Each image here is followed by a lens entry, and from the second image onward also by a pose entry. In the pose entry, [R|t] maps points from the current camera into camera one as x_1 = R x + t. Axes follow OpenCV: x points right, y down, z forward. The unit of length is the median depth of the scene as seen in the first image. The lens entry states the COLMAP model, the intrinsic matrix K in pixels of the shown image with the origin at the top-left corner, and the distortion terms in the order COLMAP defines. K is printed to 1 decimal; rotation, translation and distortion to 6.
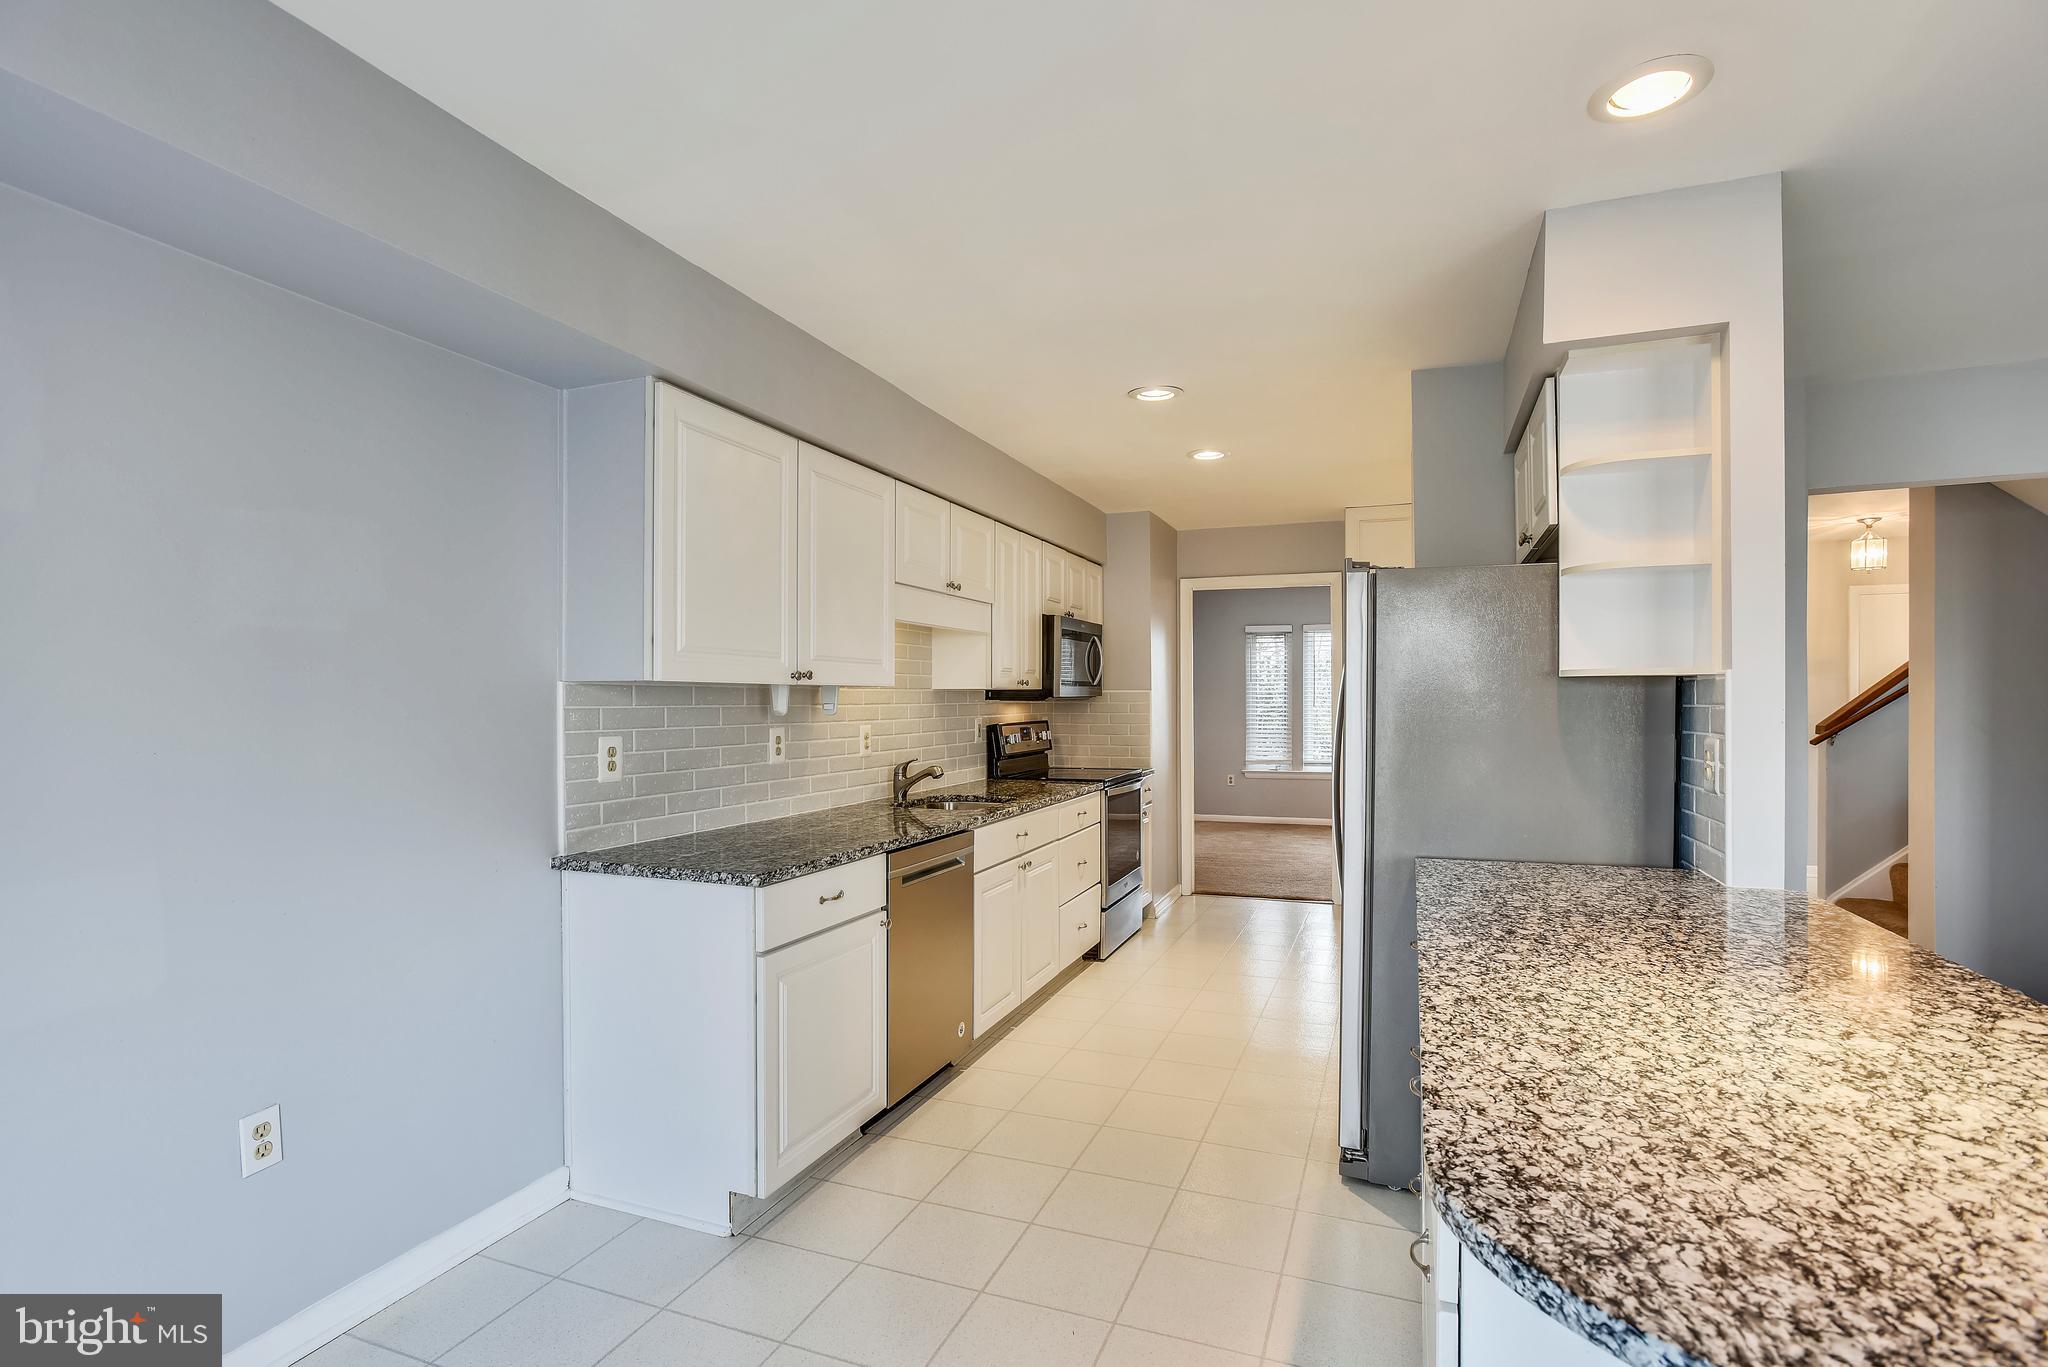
lens RADIAL K [[980.5, 0, 1021.1], [0, 980.5, 696.2], [0, 0, 1]] dist [-0.028854, 0.006253]
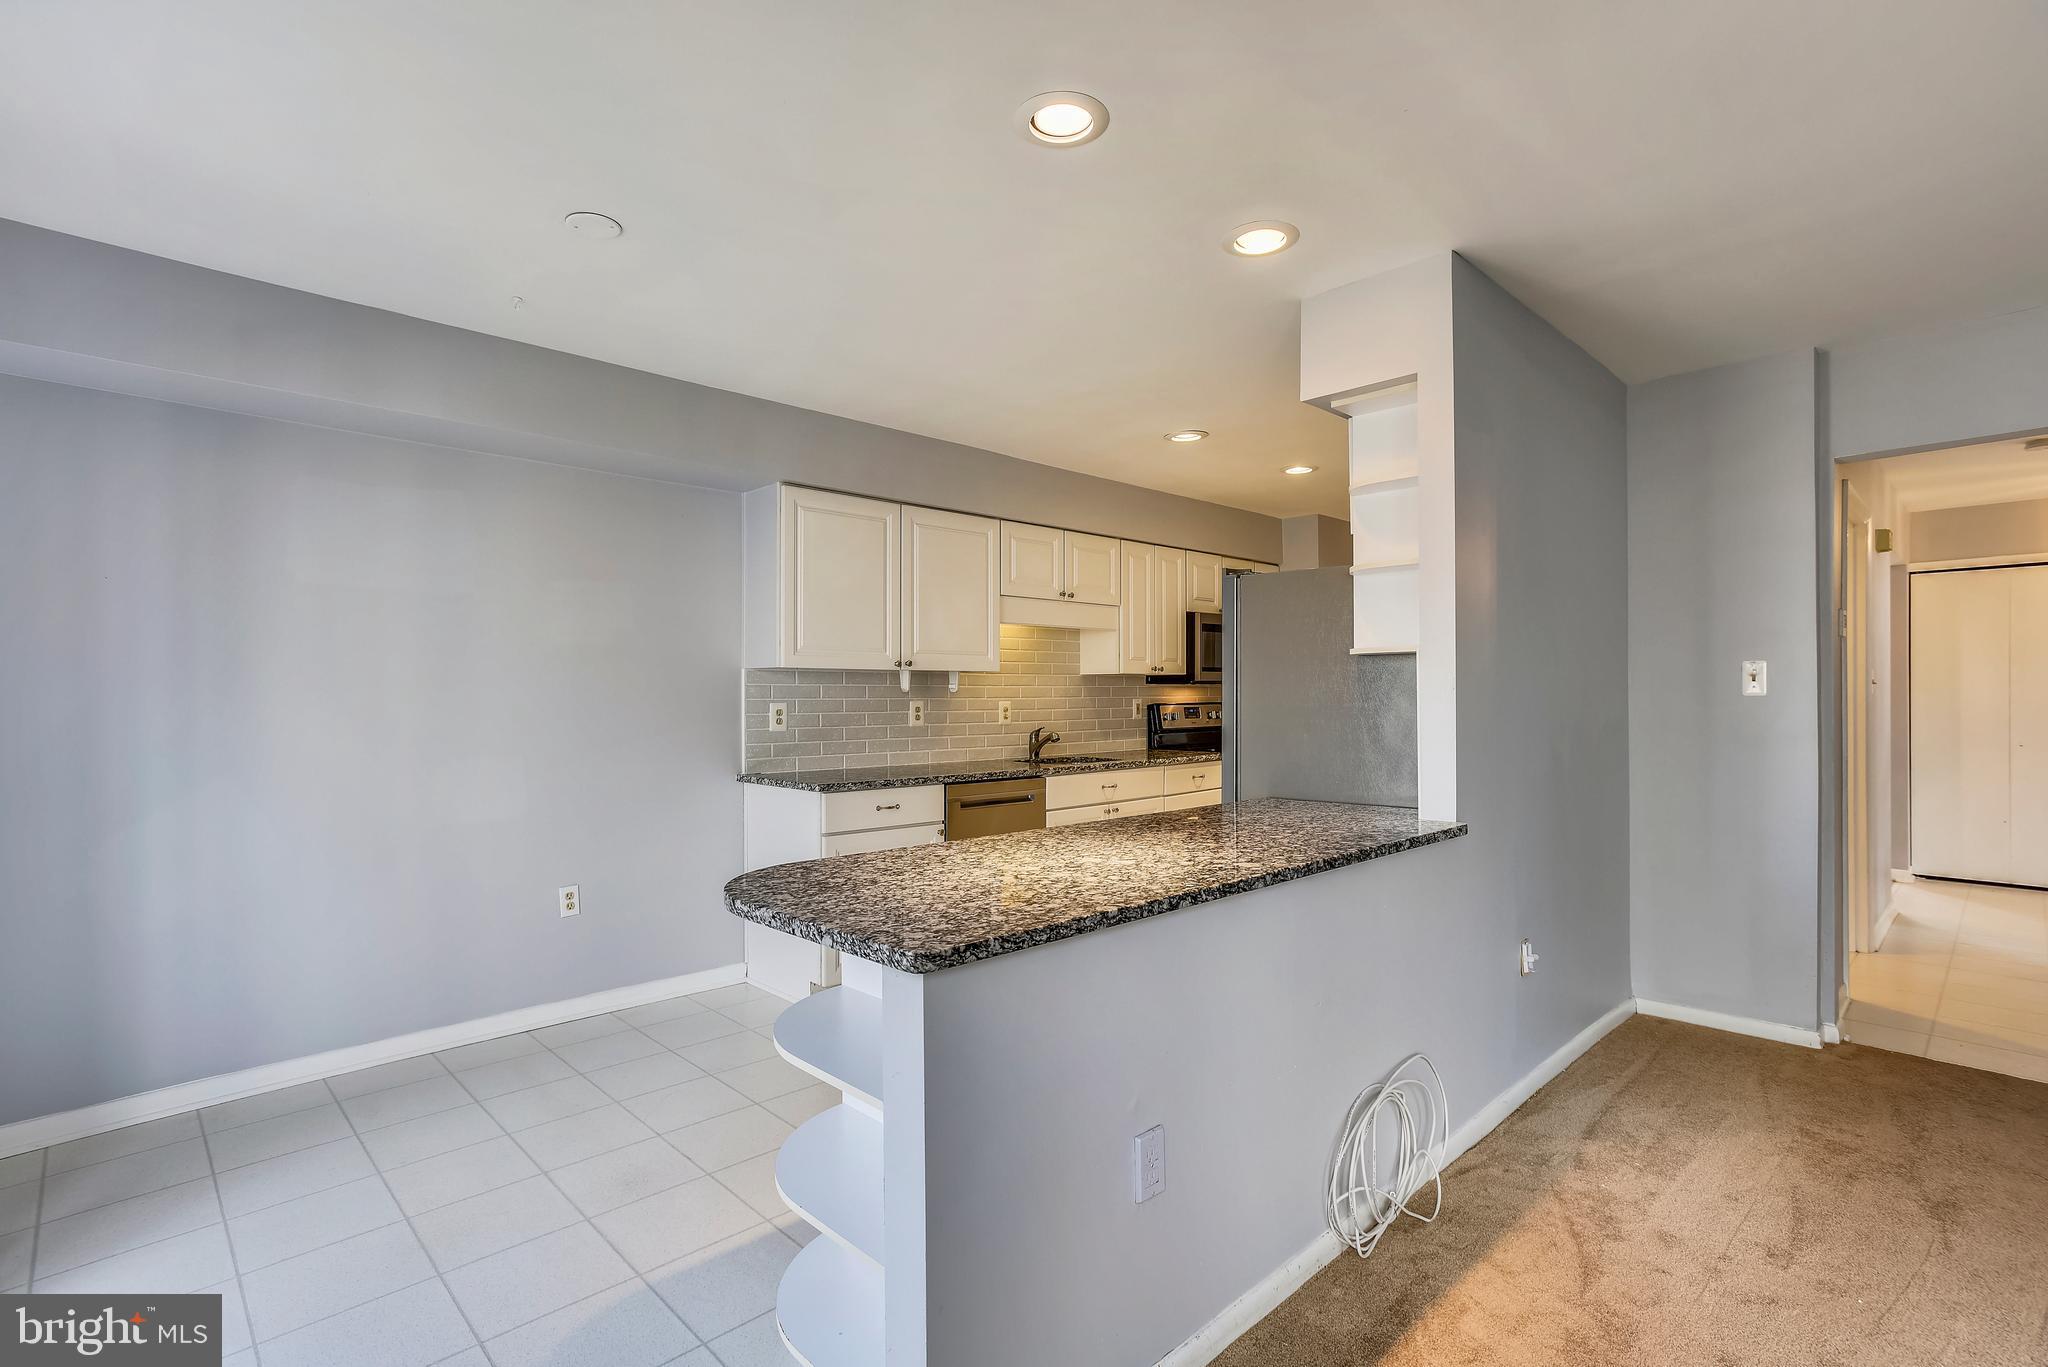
lens RADIAL K [[980.5, 0, 1030.5], [0, 980.5, 685.2], [0, 0, 1]] dist [-0.028854, 0.006253]
pose [[0.907526, -0.003679, -0.419980, 0.507479], [0.002079, 0.999989, -0.004267, 0.015739], [0.419991, 0.002999, 0.907523, -0.233953]]
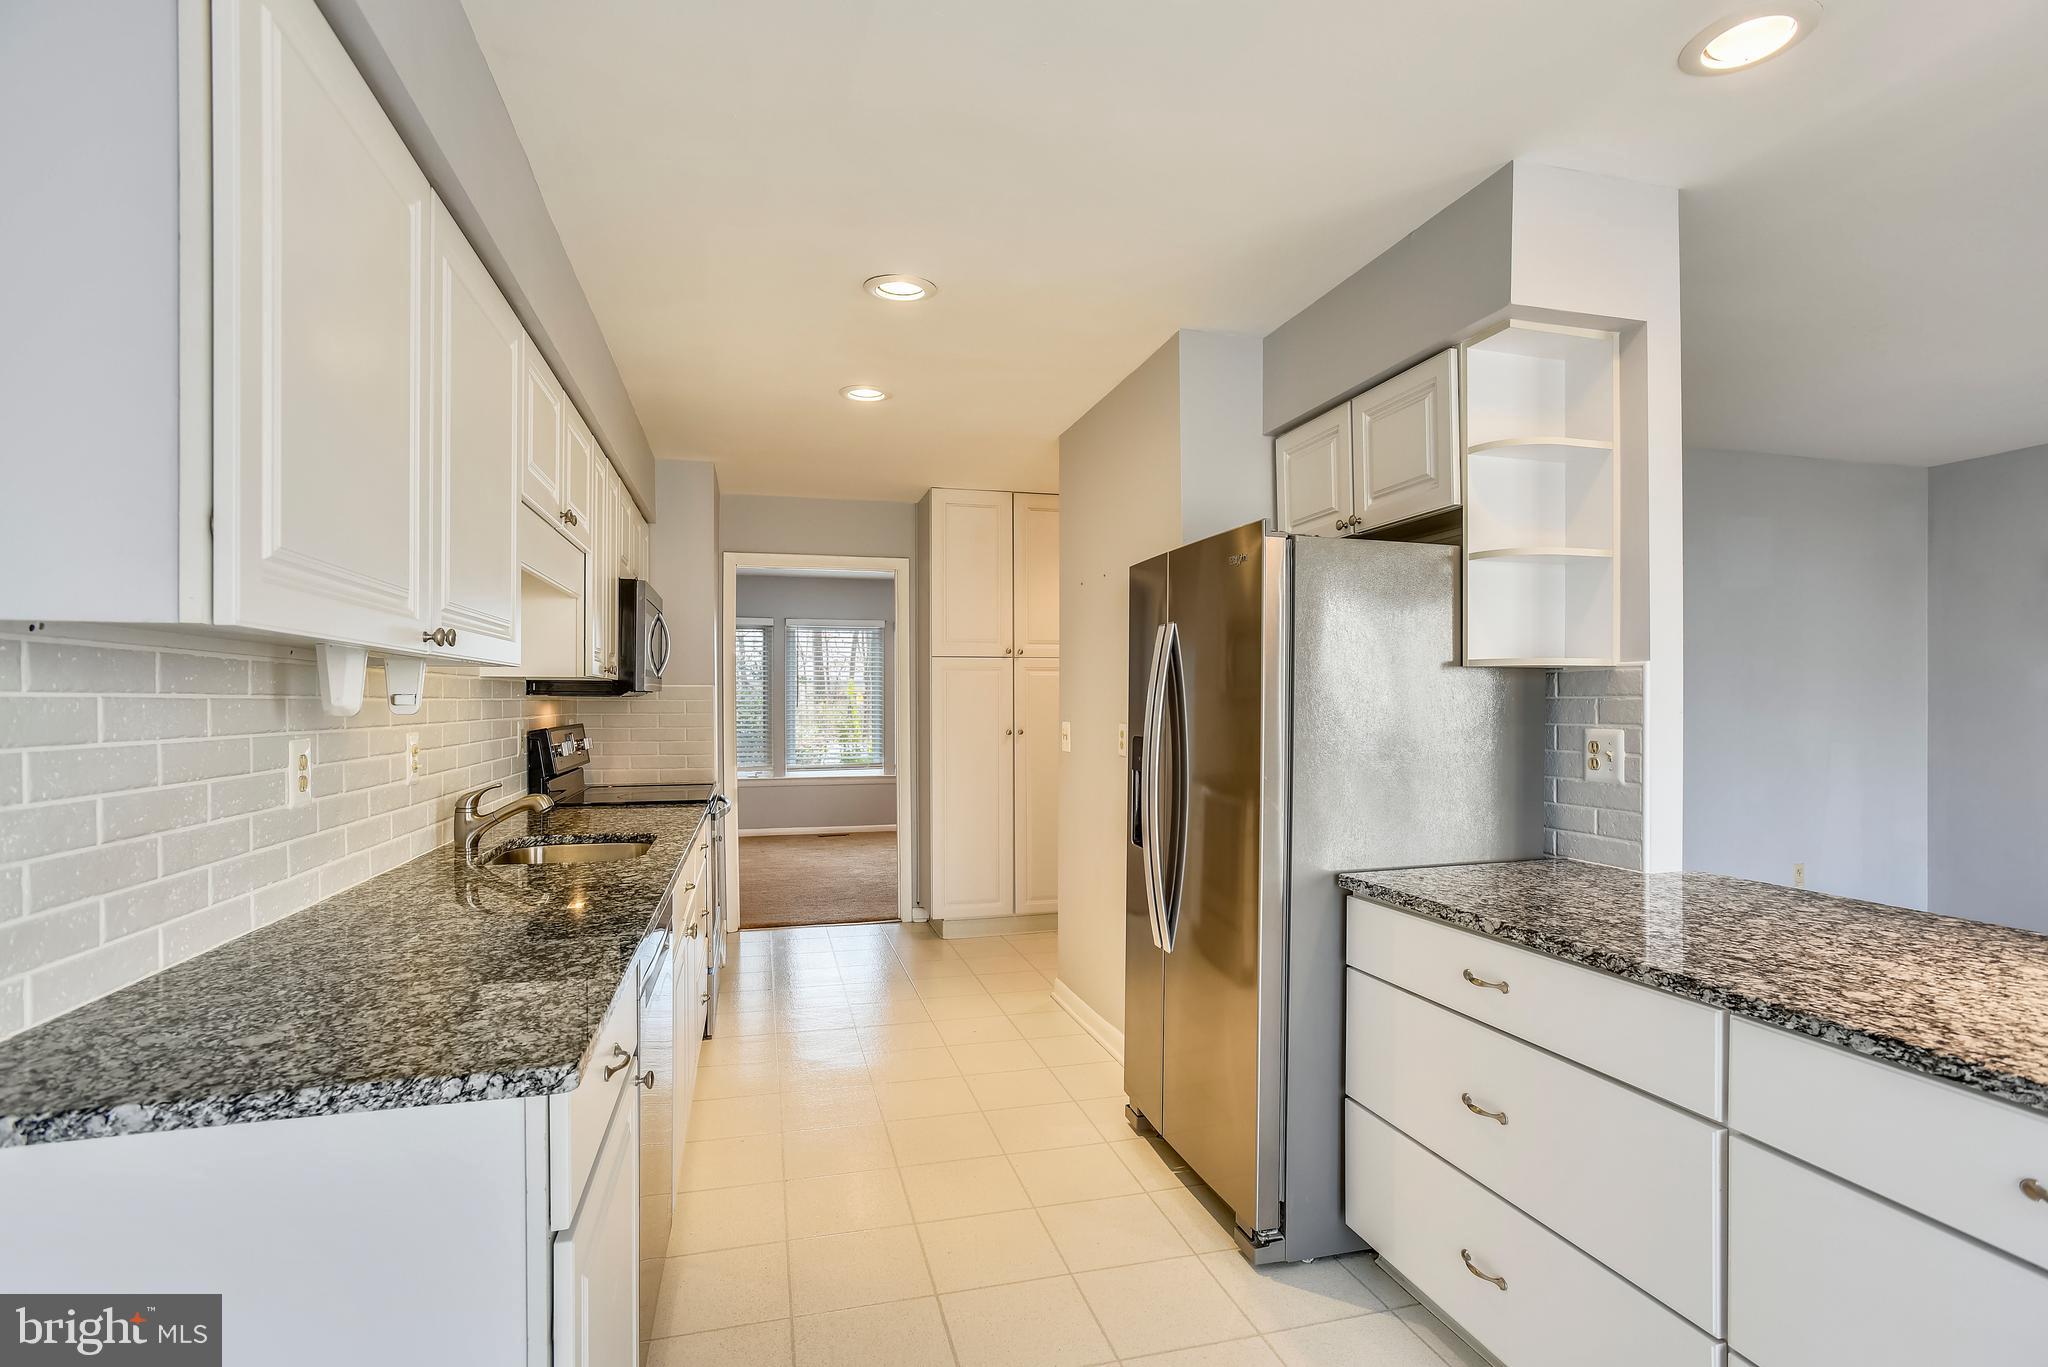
lens RADIAL K [[980.5, 0, 1020.7], [0, 980.5, 713.3], [0, 0, 1]] dist [-0.028854, 0.006253]
pose [[0.800866, -0.003792, 0.598831, -0.251091], [-0.004676, 0.999910, 0.012585, 0.010177], [-0.598825, -0.012879, 0.800776, 0.353704]]
